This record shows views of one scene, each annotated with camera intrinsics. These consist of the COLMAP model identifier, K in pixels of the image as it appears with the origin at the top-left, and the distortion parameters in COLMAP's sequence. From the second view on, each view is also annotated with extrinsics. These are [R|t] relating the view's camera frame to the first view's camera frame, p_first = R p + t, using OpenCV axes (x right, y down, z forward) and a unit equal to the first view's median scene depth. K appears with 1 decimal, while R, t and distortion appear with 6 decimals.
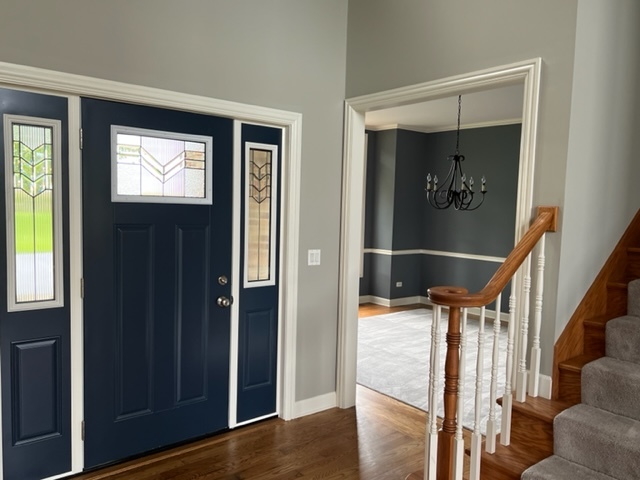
lens RADIAL K [[511.0, 0, 317.4], [0, 511.0, 242.0], [0, 0, 1]] dist [0.014766, 0.001458]
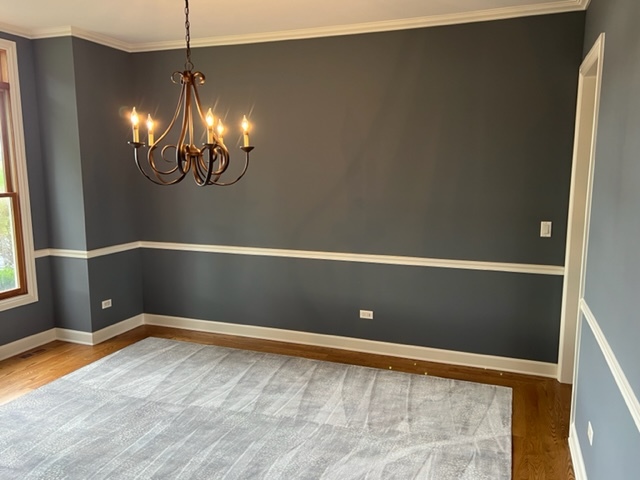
lens RADIAL K [[511.0, 0, 319.7], [0, 511.0, 243.9], [0, 0, 1]] dist [0.014766, 0.001458]
pose [[0.862647, -0.104029, 0.494993, 0.086221], [0.060653, 0.992835, 0.102954, -0.035795], [-0.502156, -0.058790, 0.862776, 0.359302]]
